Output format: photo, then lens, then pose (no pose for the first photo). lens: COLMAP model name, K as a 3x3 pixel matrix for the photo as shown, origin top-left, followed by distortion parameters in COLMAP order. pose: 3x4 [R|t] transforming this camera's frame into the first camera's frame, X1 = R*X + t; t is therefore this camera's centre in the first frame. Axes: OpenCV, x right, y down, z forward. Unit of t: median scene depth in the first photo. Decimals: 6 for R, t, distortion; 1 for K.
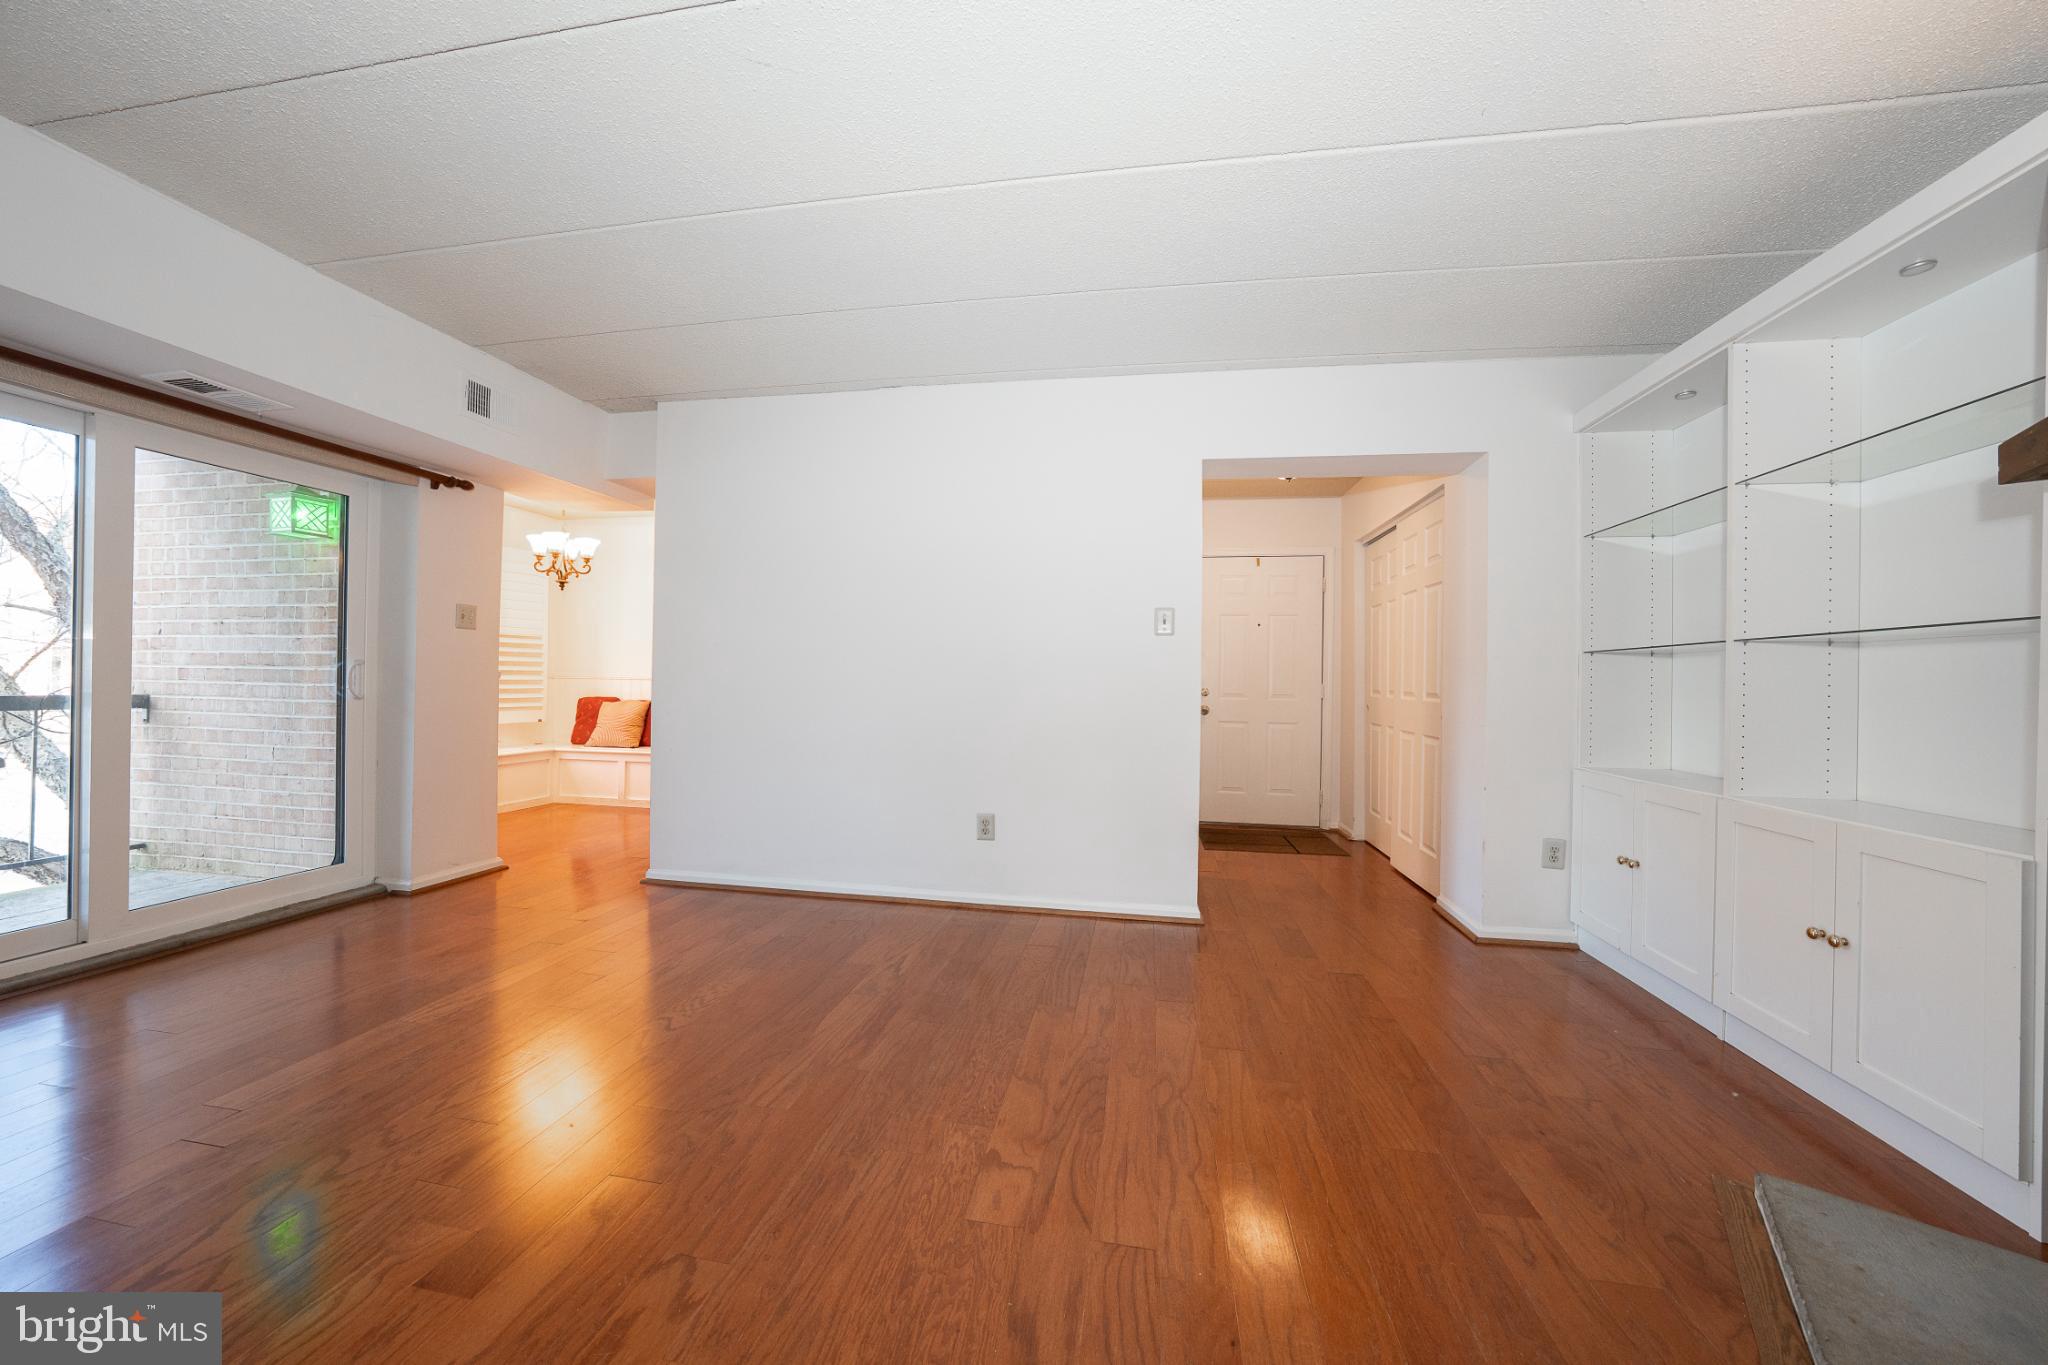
lens RADIAL K [[703.8, 0, 1029.4], [0, 703.8, 673.2], [0, 0, 1]] dist [-0.013035, 0.001765]
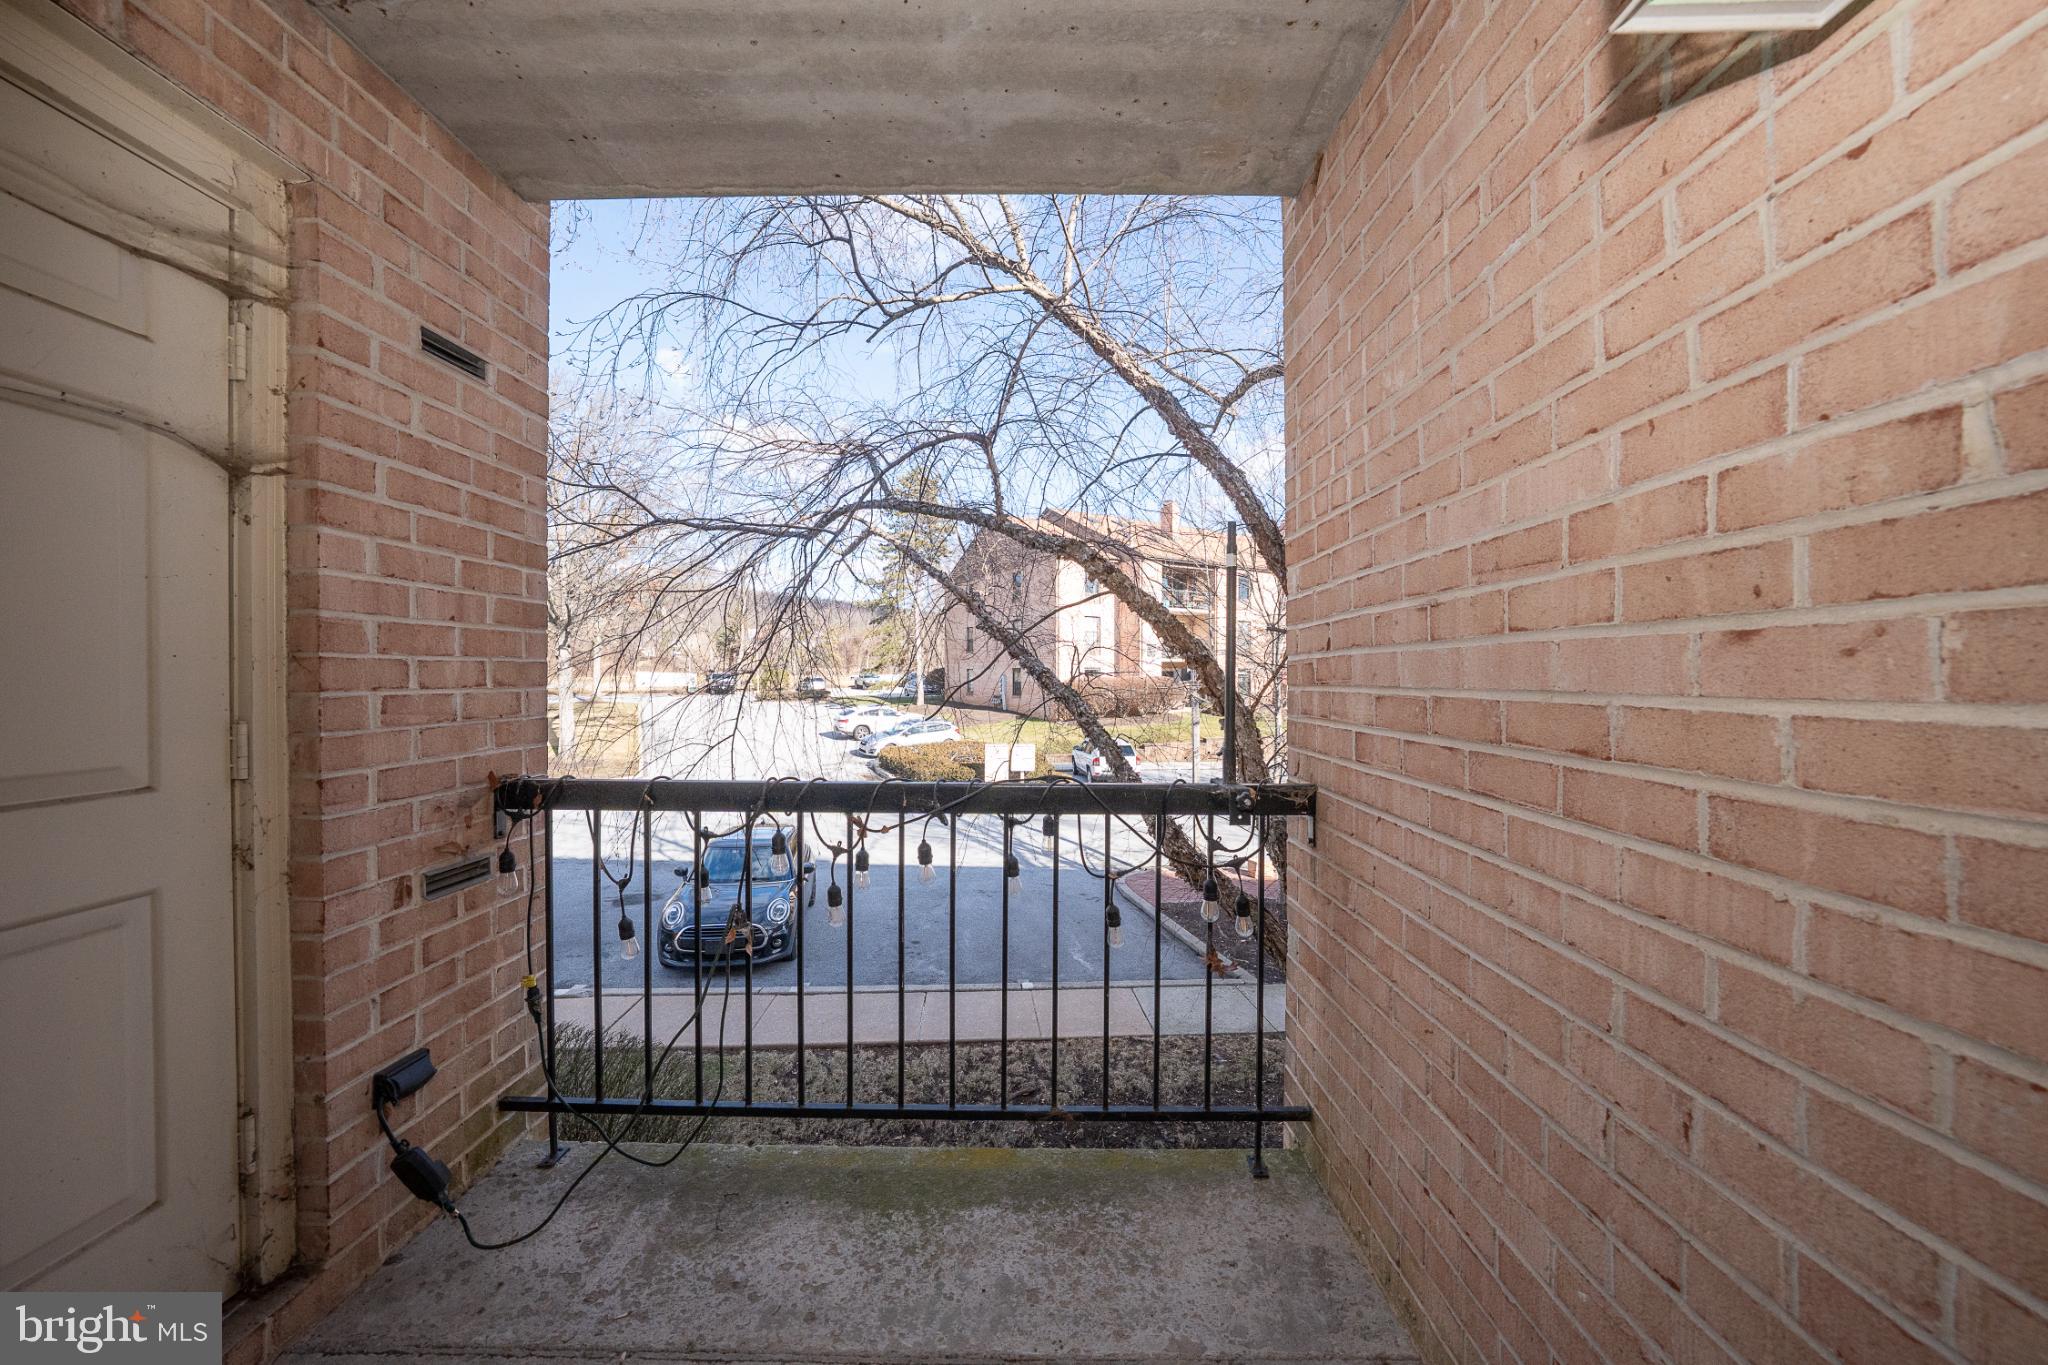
lens RADIAL K [[703.8, 0, 1025.9], [0, 703.8, 686.8], [0, 0, 1]] dist [-0.013035, 0.001765]
pose [[0.175103, -0.001249, -0.984549, -0.885734], [0.013156, 0.999913, 0.001071, -0.038175], [0.984462, -0.013141, 0.175104, 0.762869]]
